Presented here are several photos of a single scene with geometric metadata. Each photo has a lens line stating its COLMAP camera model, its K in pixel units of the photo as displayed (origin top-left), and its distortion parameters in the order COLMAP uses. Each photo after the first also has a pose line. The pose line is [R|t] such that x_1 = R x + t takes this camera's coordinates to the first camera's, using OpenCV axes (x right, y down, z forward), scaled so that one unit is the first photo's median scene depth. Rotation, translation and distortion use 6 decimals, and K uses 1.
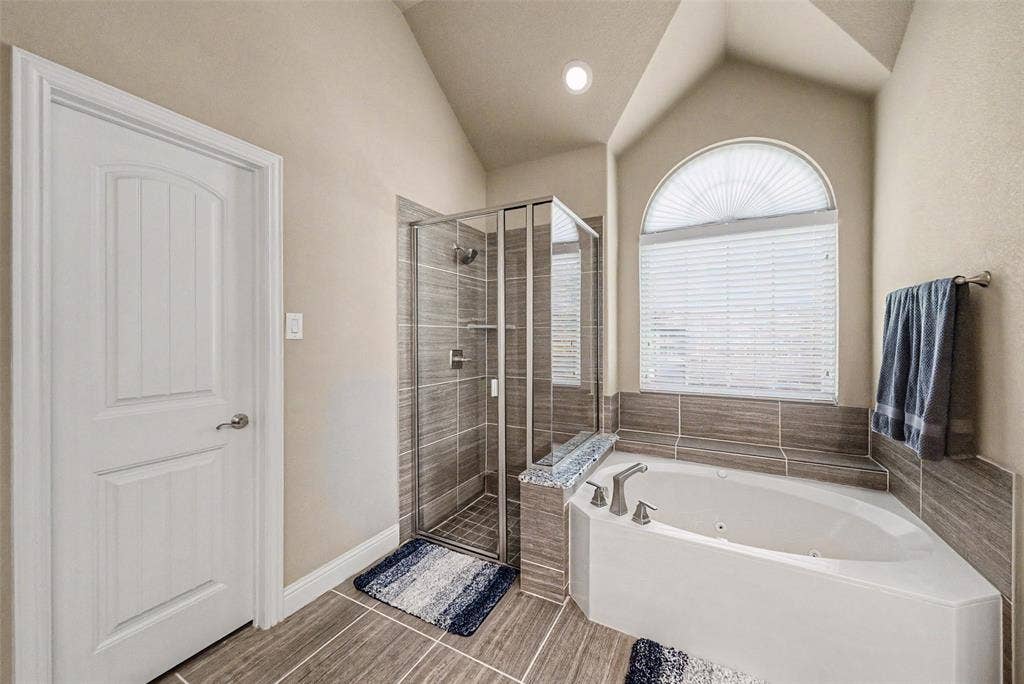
lens RADIAL K [[368.8, 0, 505.5], [0, 368.8, 340.0], [0, 0, 1]] dist [0.001675, 0.000103]
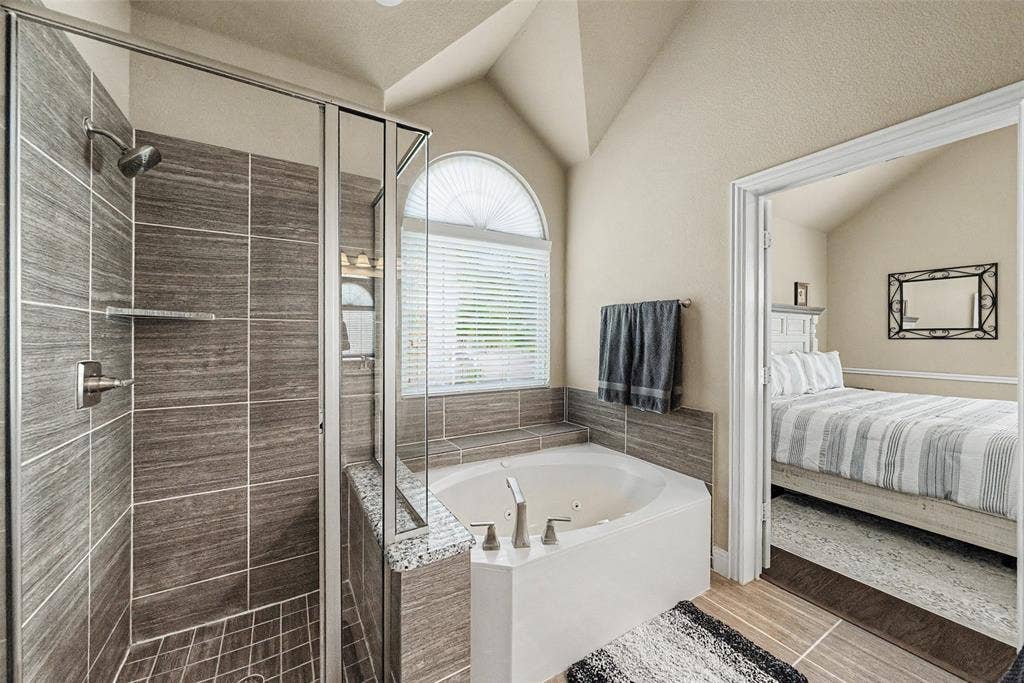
lens RADIAL K [[368.8, 0, 506.1], [0, 368.8, 337.0], [0, 0, 1]] dist [0.001675, 0.000103]
pose [[0.515251, 0.002389, 0.857036, -0.294757], [0.002792, 0.999986, -0.004465, 0.000141], [-0.857035, 0.004693, 0.515237, 0.404701]]
